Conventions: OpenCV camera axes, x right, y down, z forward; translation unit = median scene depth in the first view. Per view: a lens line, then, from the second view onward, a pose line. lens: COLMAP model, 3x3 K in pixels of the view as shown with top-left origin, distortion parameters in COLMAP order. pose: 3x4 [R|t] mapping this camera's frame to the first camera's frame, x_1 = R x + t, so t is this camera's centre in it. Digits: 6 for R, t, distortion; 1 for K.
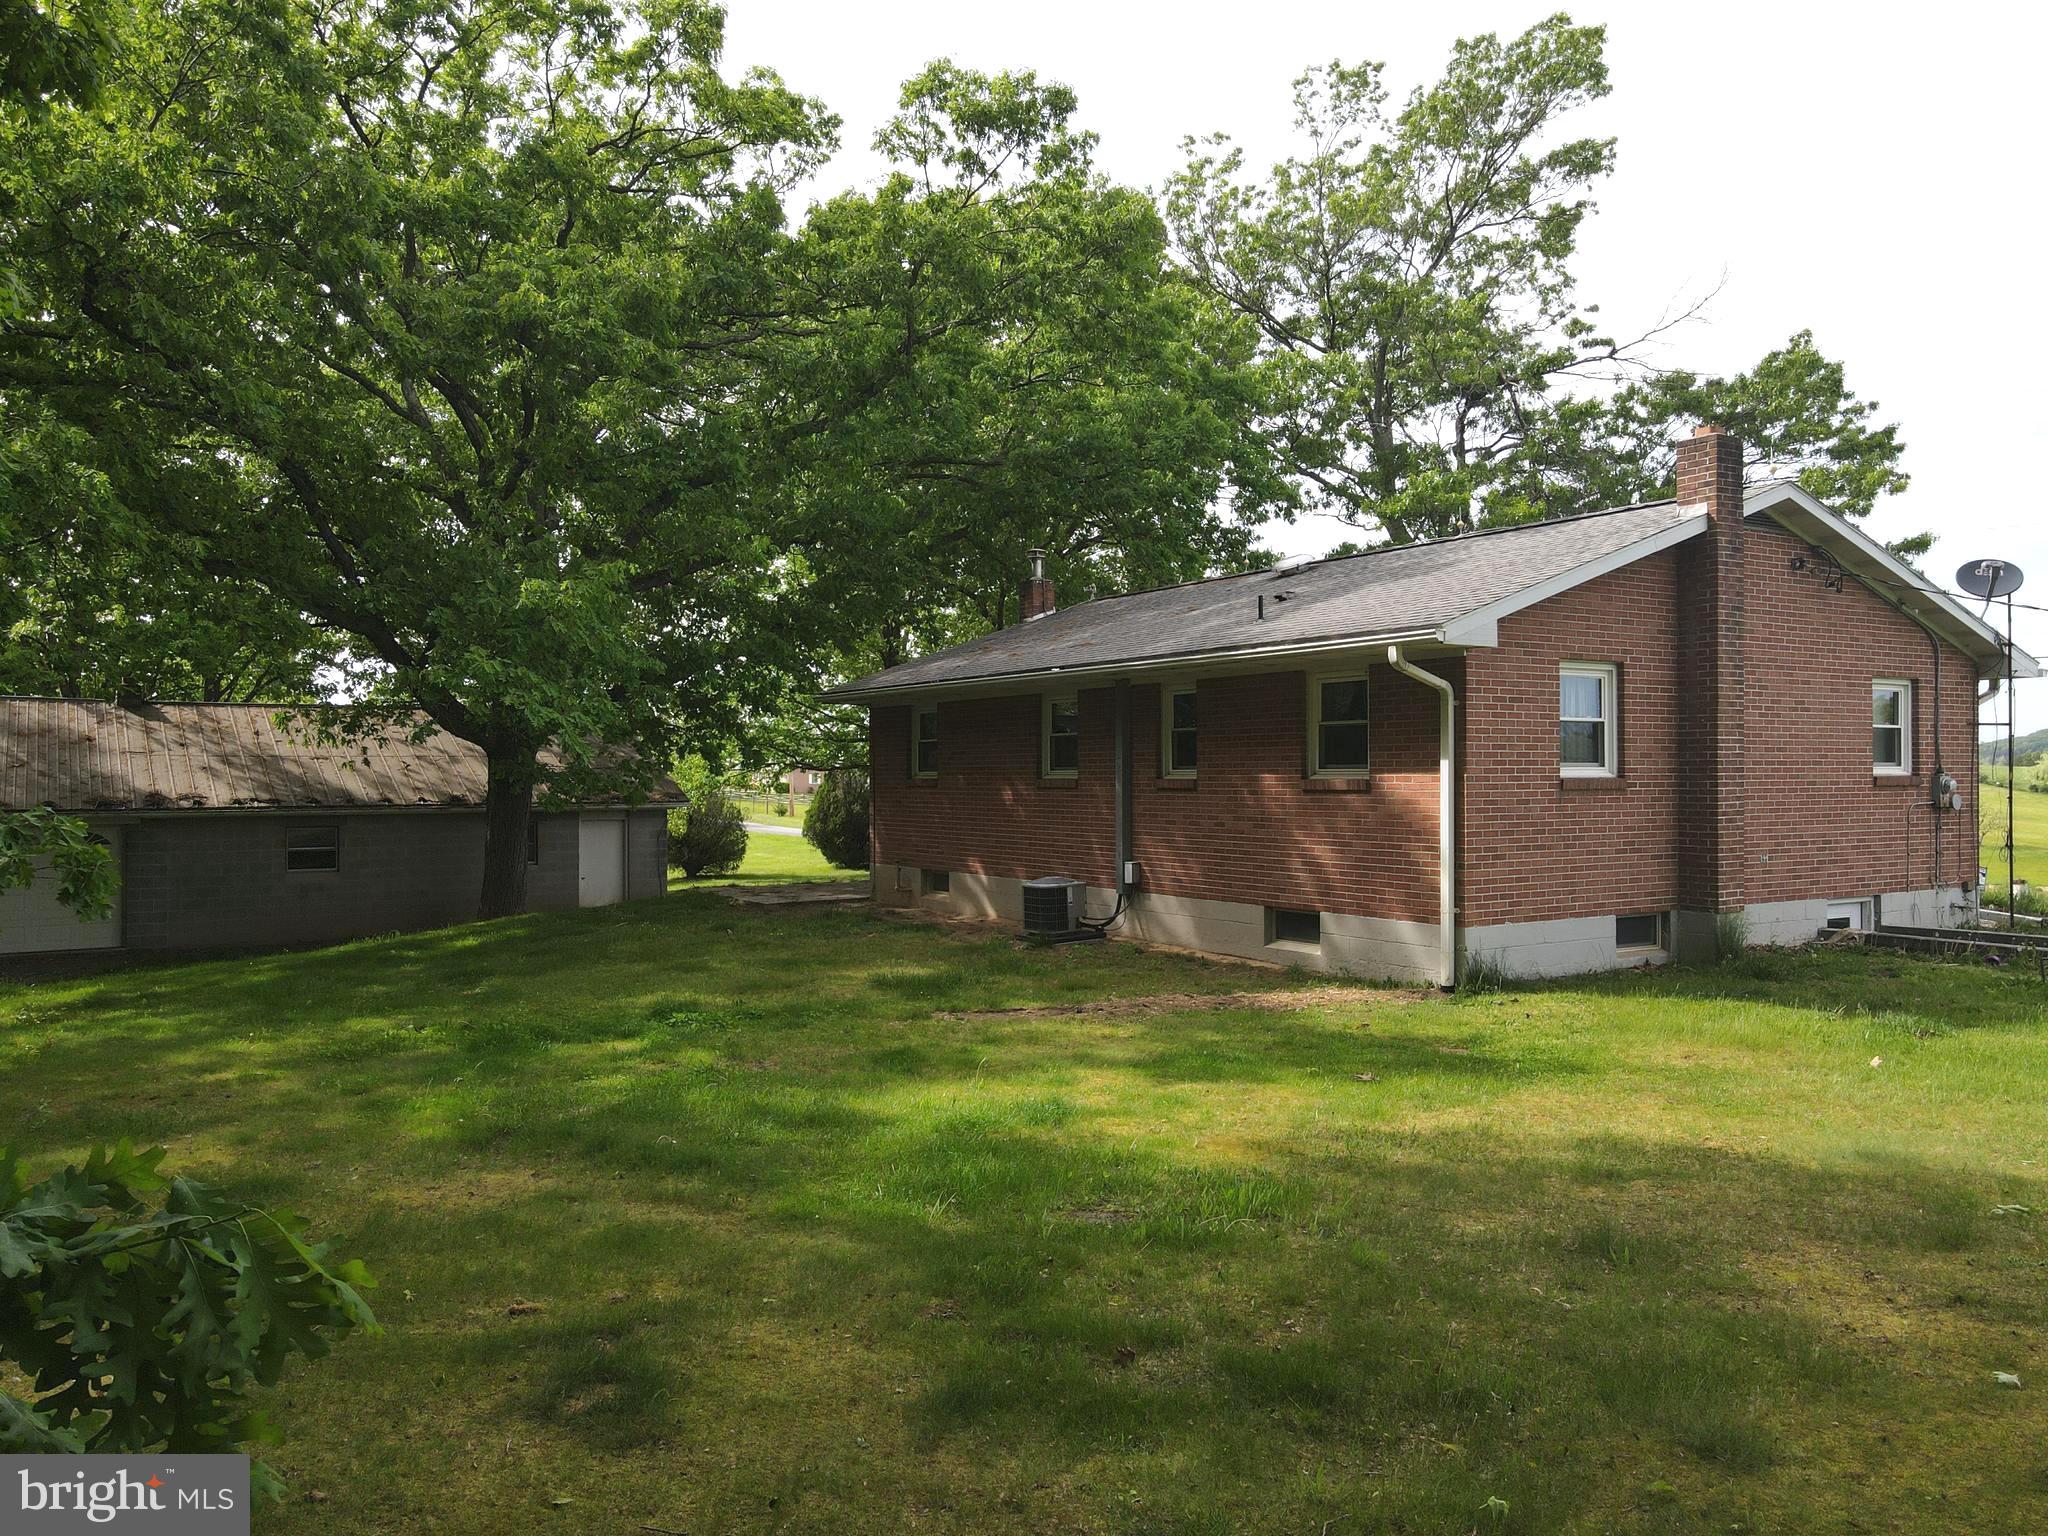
lens RADIAL K [[1513.4, 0, 1024.0], [0, 1513.4, 768.0], [0, 0, 1]] dist [-0.001589, 0.020203]
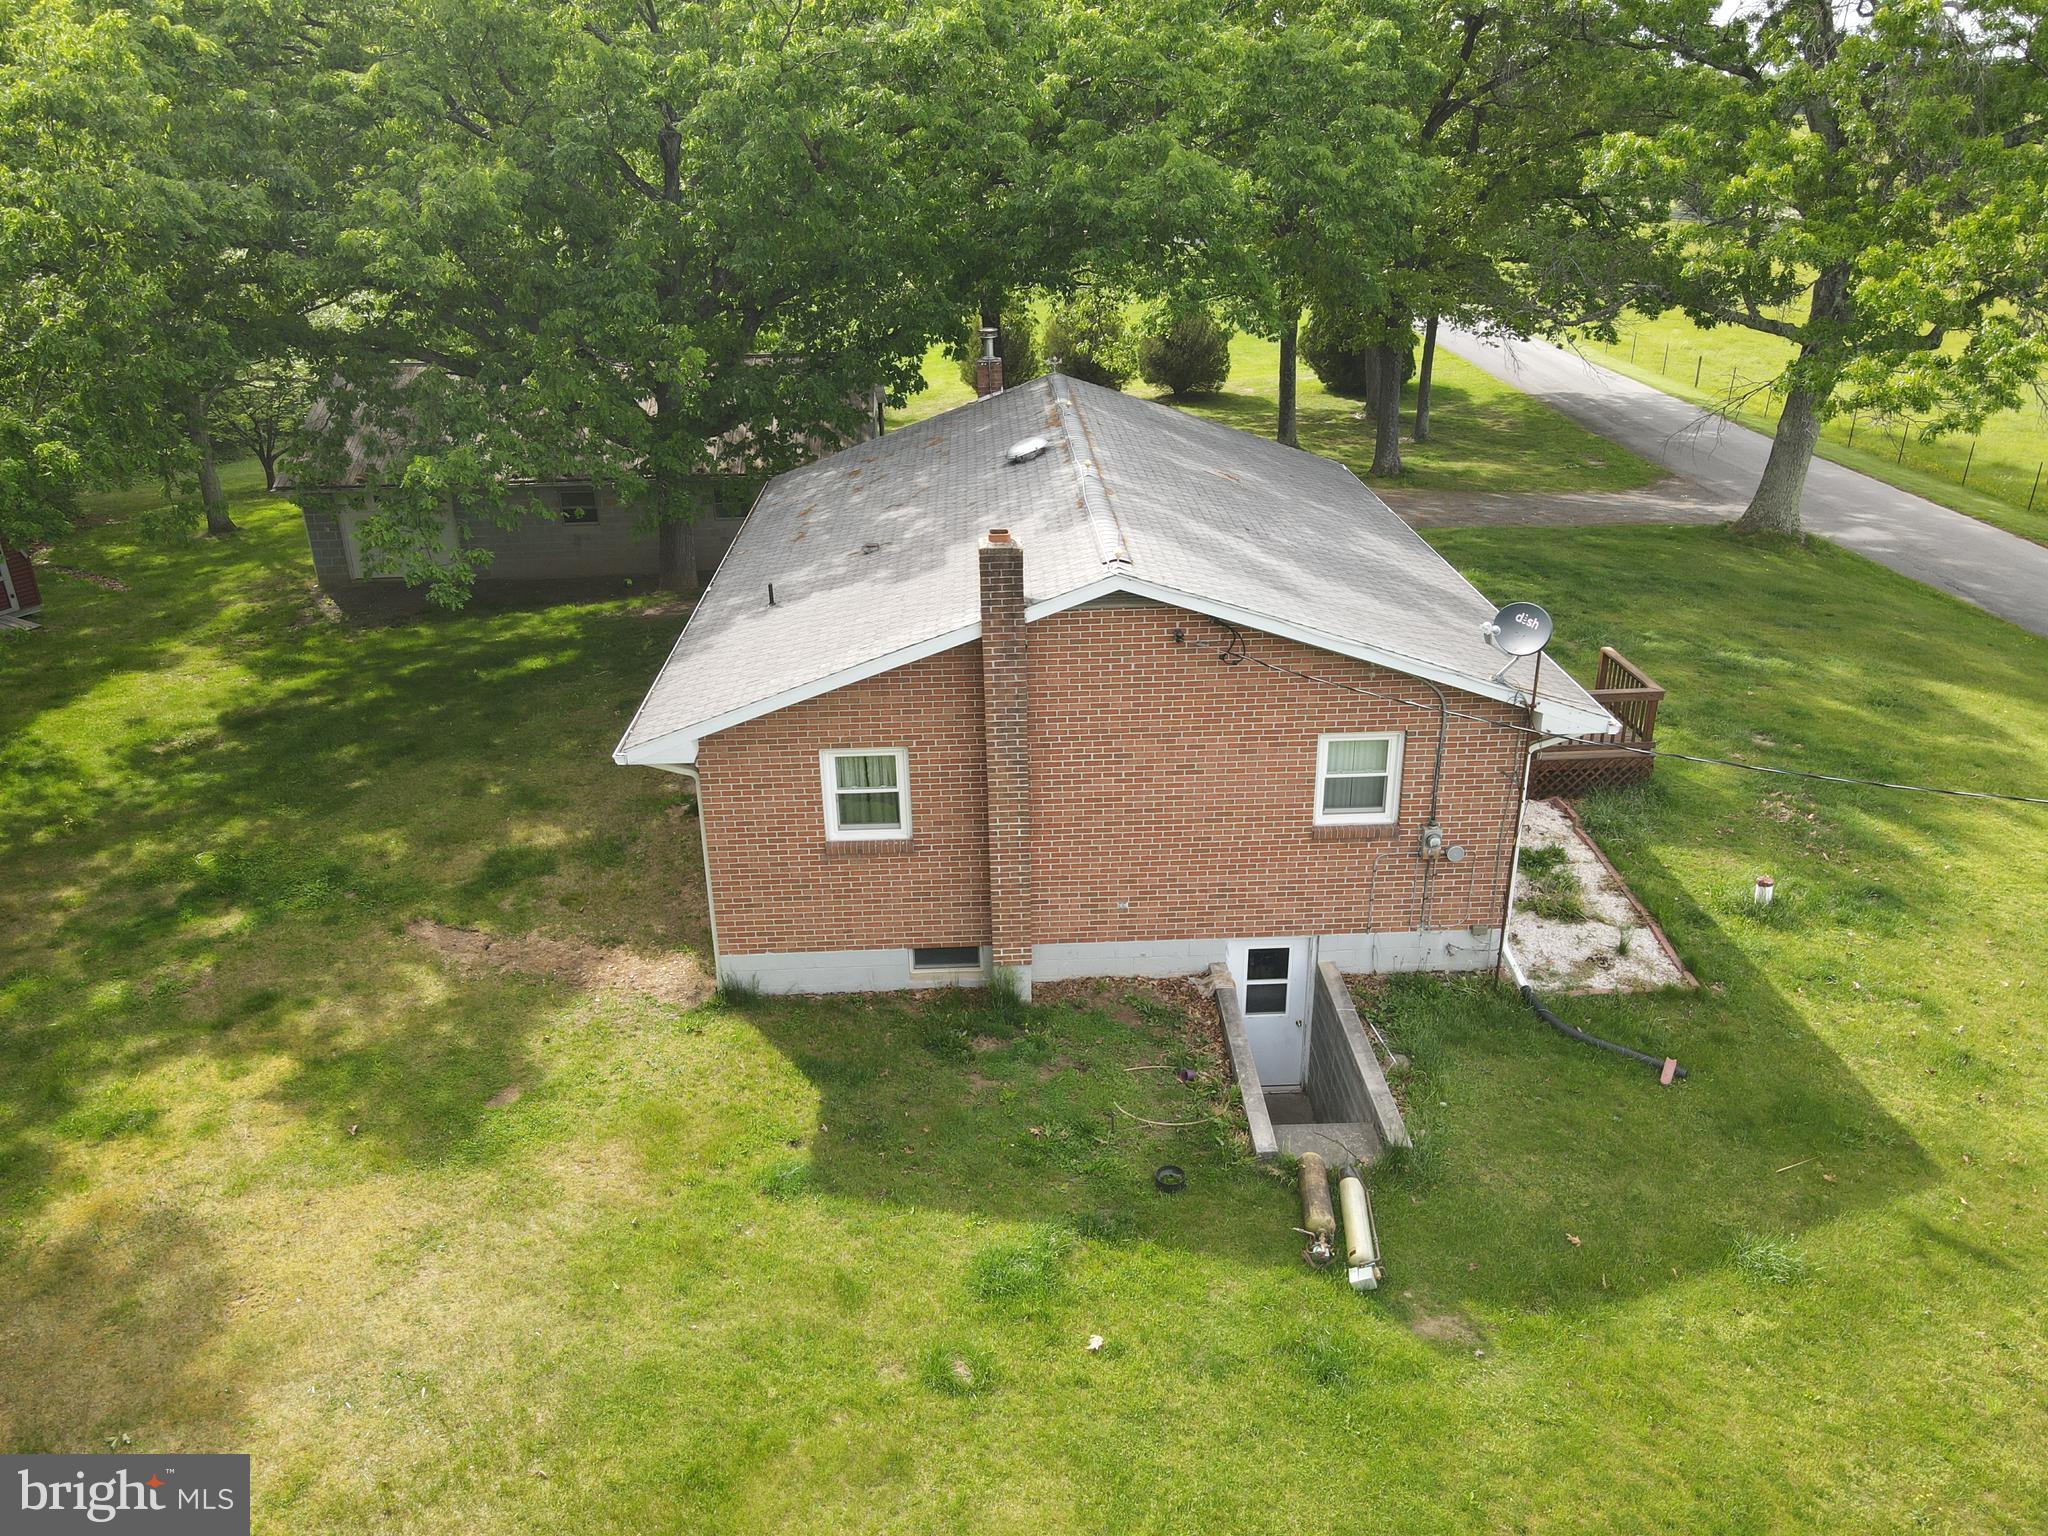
lens RADIAL K [[1513.4, 0, 1024.0], [0, 1513.4, 768.0], [0, 0, 1]] dist [-0.001589, 0.020203]
pose [[0.864908, 0.181082, -0.468128, 0.968189], [0.023913, 0.916730, 0.398792, -0.481767], [0.501361, -0.356112, 0.788556, 0.177635]]
